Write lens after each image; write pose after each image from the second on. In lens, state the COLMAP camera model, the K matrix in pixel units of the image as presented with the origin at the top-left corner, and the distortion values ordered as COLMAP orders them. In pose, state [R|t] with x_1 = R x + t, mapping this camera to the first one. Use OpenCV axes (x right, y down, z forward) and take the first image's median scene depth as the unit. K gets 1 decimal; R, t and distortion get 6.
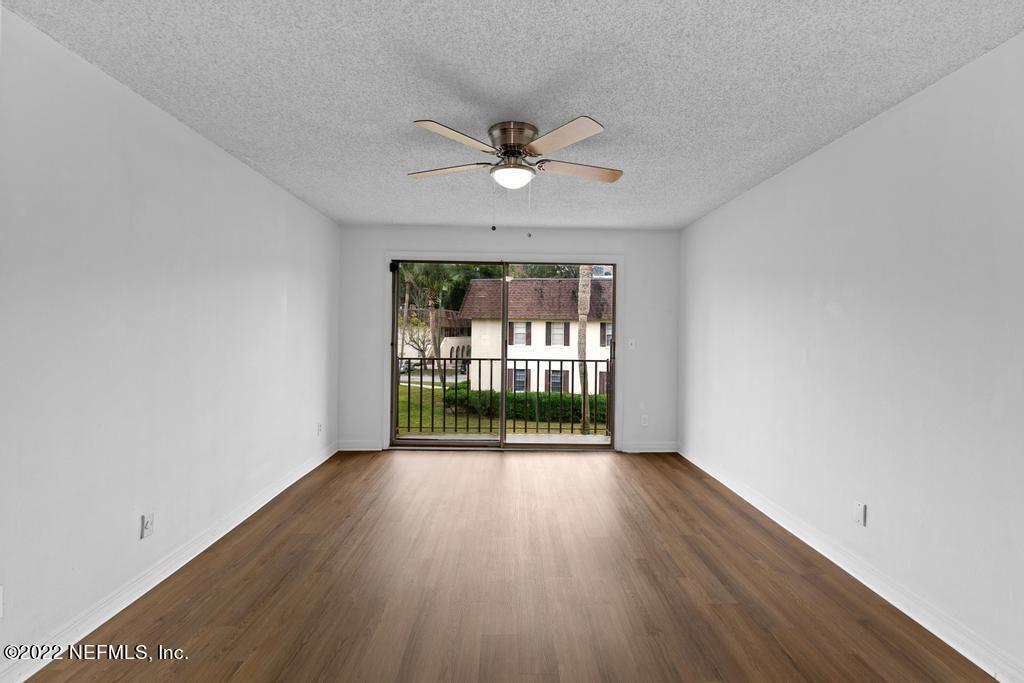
lens RADIAL K [[464.2, 0, 518.5], [0, 464.2, 333.7], [0, 0, 1]] dist [0.002048, 0.000420]
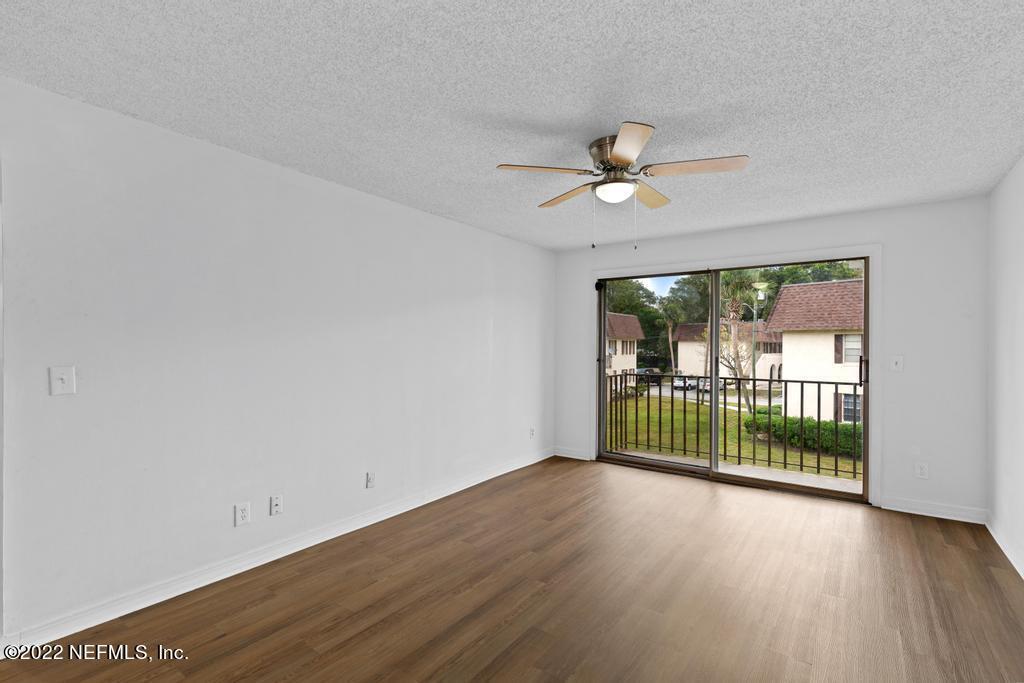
lens RADIAL K [[477.4, 0, 512.0], [0, 477.4, 350.7], [0, 0, 1]] dist [0.004010, 0.000044]
pose [[0.793343, -0.001598, -0.608773, 0.221606], [0.002948, 0.999995, 0.001217, -0.000345], [0.608768, -0.002760, 0.793344, 0.031062]]
